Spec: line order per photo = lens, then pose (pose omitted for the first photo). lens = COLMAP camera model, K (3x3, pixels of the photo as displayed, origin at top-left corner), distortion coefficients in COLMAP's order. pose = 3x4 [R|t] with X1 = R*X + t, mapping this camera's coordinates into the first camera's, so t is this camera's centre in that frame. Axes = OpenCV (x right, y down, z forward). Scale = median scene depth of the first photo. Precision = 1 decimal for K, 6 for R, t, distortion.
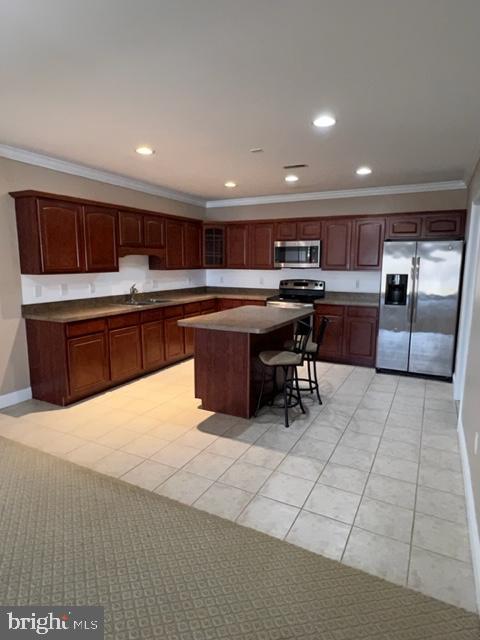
lens RADIAL K [[371.7, 0, 240.0], [0, 371.7, 320.0], [0, 0, 1]] dist [-0.002924, -0.000713]
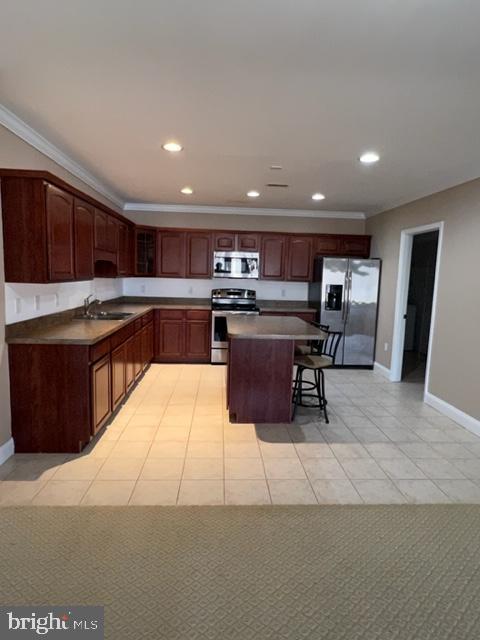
lens RADIAL K [[371.7, 0, 240.0], [0, 371.7, 320.0], [0, 0, 1]] dist [-0.002924, -0.000713]
pose [[0.858159, -0.041751, 0.511684, -0.502858], [0.052159, 0.998621, -0.005994, -0.019745], [-0.510728, 0.031833, 0.859153, 0.132689]]
